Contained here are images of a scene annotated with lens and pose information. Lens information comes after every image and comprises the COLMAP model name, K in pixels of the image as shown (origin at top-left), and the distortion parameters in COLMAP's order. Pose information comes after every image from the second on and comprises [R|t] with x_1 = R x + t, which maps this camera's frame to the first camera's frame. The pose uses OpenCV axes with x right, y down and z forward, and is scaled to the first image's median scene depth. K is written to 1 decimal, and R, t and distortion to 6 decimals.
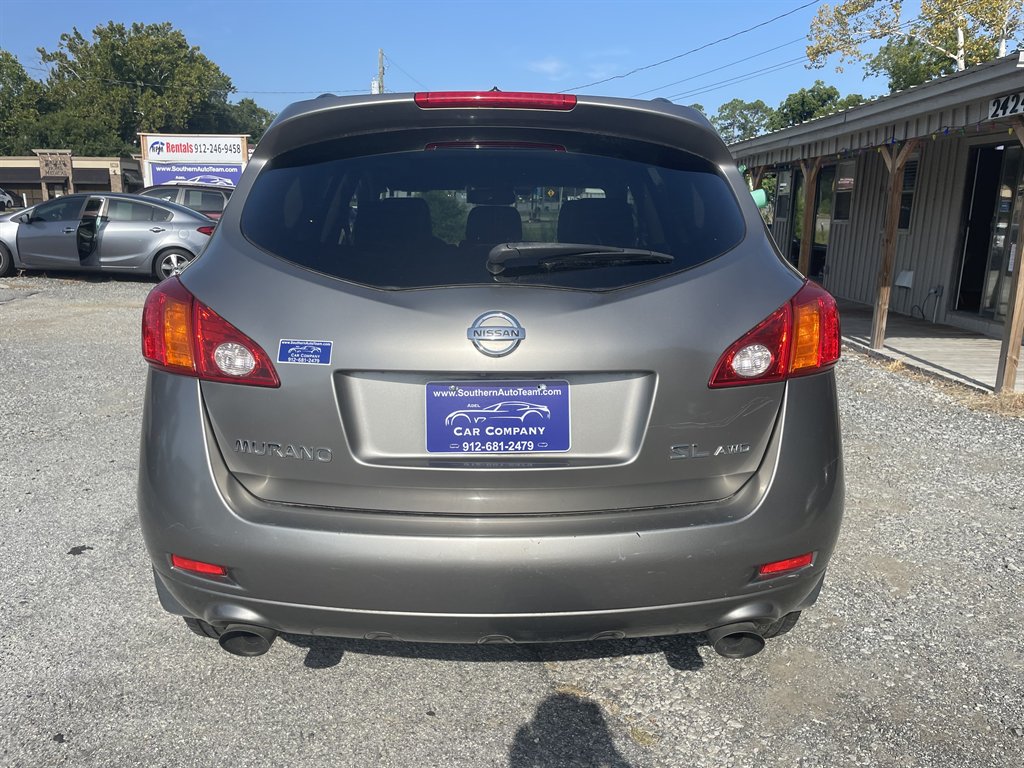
lens RADIAL K [[793.3, 0, 520.0], [0, 793.3, 385.2], [0, 0, 1]] dist [0.103520, -0.130984]
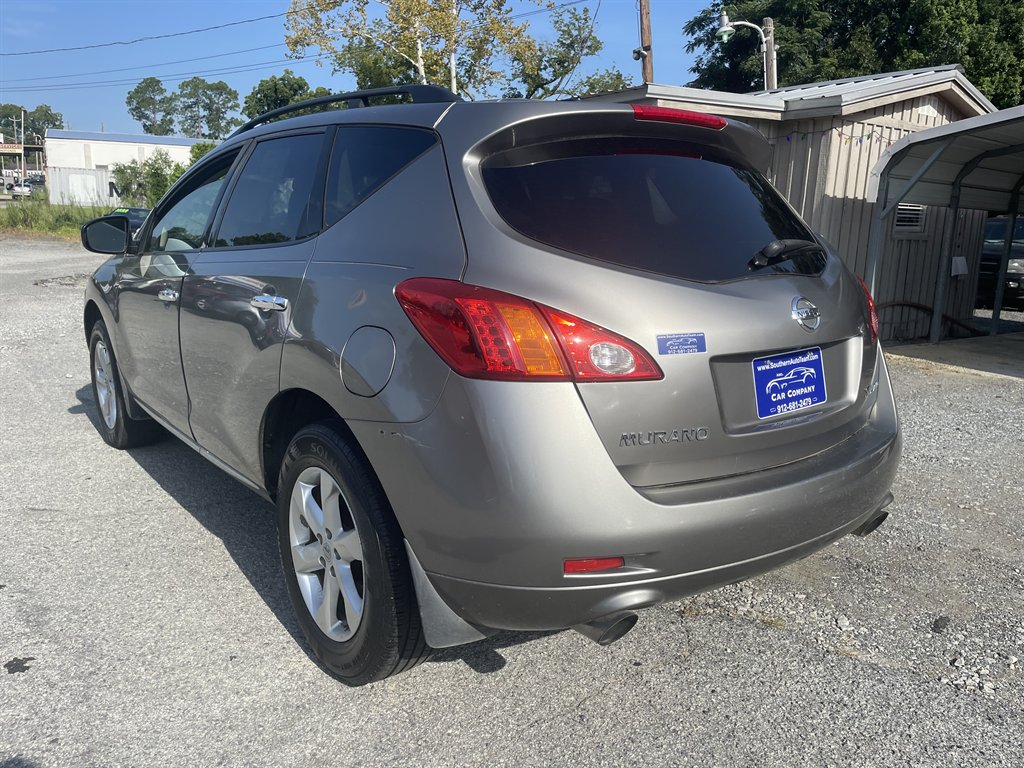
lens RADIAL K [[793.3, 0, 520.0], [0, 793.3, 385.2], [0, 0, 1]] dist [0.103520, -0.130984]
pose [[0.793655, -0.123236, 0.595755, -0.065601], [0.112440, 0.992111, 0.055434, -0.004210], [-0.597887, 0.022991, 0.801251, 0.015223]]
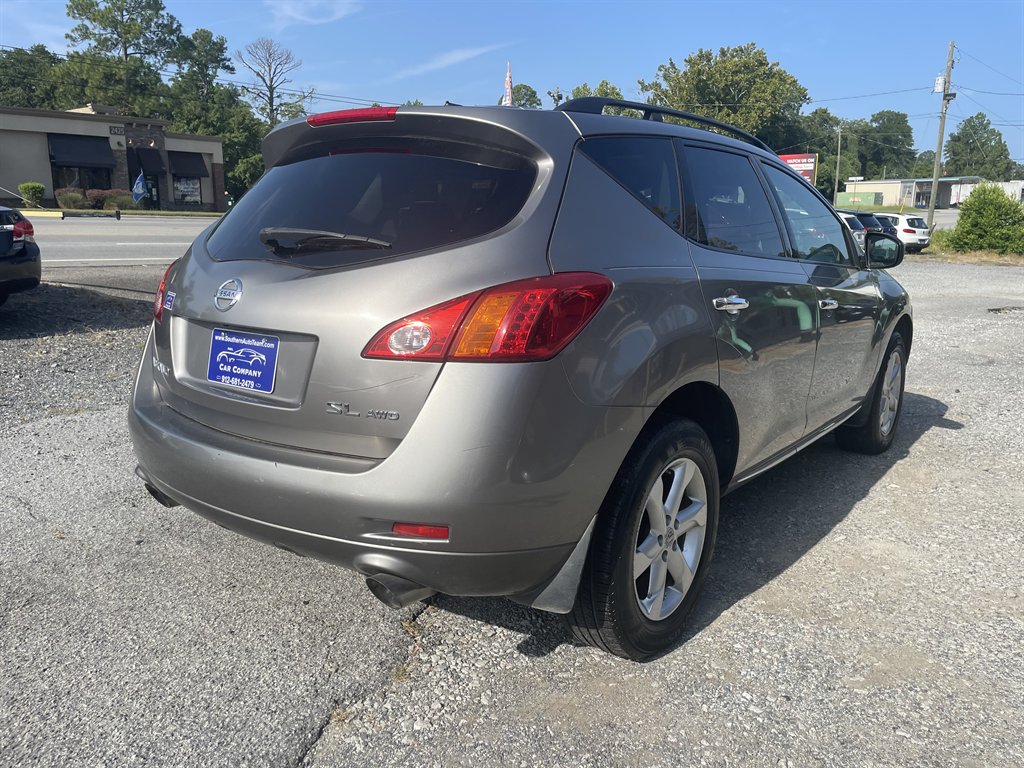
lens RADIAL K [[793.3, 0, 520.0], [0, 793.3, 385.2], [0, 0, 1]] dist [0.103520, -0.130984]
pose [[0.778399, 0.131485, -0.613846, 0.068215], [-0.138904, 0.989657, 0.035843, -0.001764], [0.612209, 0.057365, 0.788612, 0.014375]]
